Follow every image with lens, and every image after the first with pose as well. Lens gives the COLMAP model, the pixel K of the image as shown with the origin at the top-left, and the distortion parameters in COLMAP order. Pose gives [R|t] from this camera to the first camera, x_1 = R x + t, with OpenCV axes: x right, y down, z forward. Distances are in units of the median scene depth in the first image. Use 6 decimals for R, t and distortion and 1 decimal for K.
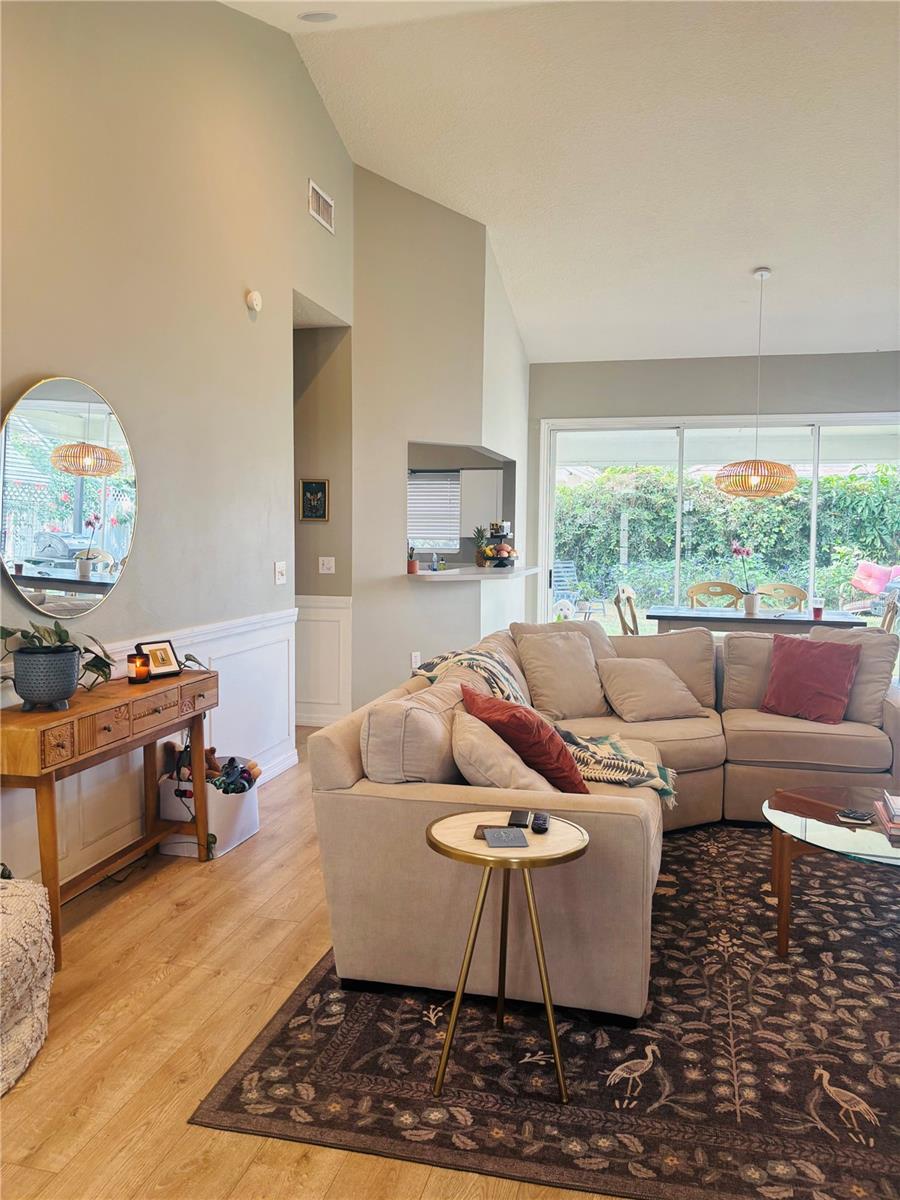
lens RADIAL K [[899.0, 0, 450.0], [0, 899.0, 600.0], [0, 0, 1]] dist [0.059636, -0.071681]
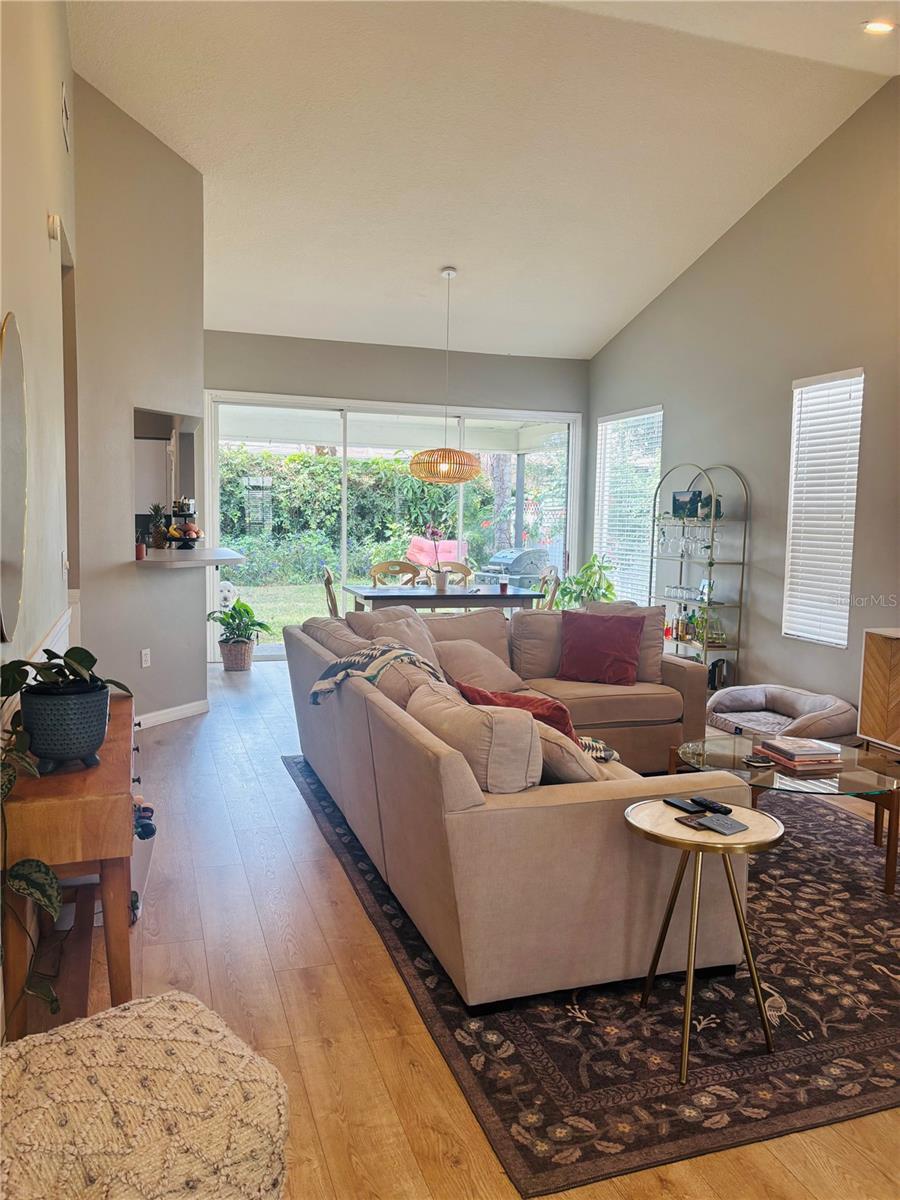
lens RADIAL K [[899.0, 0, 450.0], [0, 899.0, 600.0], [0, 0, 1]] dist [0.059636, -0.071681]
pose [[0.847370, -0.043628, 0.529208, -0.633954], [0.027347, 0.998882, 0.038560, -0.040386], [-0.530298, -0.018202, 0.847616, 0.230712]]
